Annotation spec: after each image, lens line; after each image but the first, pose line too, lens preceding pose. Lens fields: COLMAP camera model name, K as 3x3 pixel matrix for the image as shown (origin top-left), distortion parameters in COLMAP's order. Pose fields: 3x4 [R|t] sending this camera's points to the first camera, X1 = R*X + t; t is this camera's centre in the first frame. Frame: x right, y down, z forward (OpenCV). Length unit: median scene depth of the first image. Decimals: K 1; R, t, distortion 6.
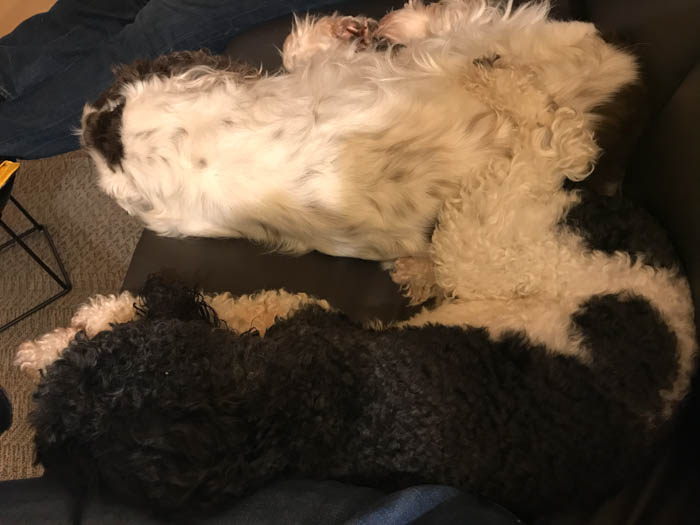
lens RADIAL K [[588.7, 0, 351.3], [0, 588.7, 268.8], [0, 0, 1]] dist [0.012844, 0.002452]
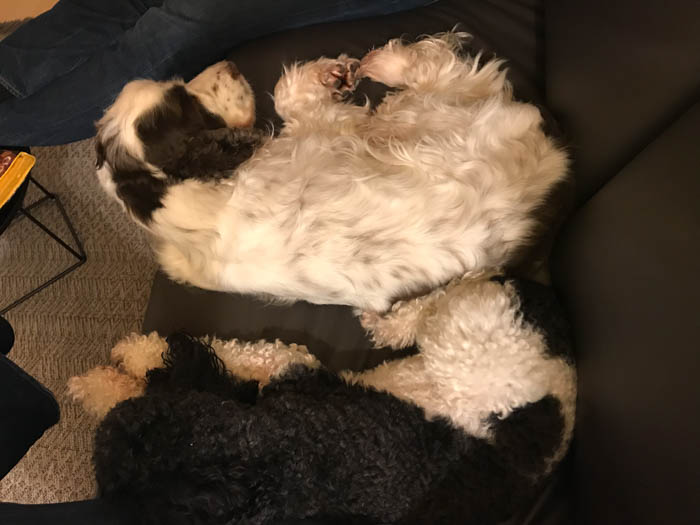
lens RADIAL K [[590.9, 0, 350.0], [0, 590.9, 262.5], [0, 0, 1]] dist [0.011316, 0.000427]
pose [[0.999918, 0.012027, 0.004307, 0.027933], [-0.012581, 0.985633, 0.168431, -0.254456], [-0.002219, -0.168472, 0.985704, -0.164483]]
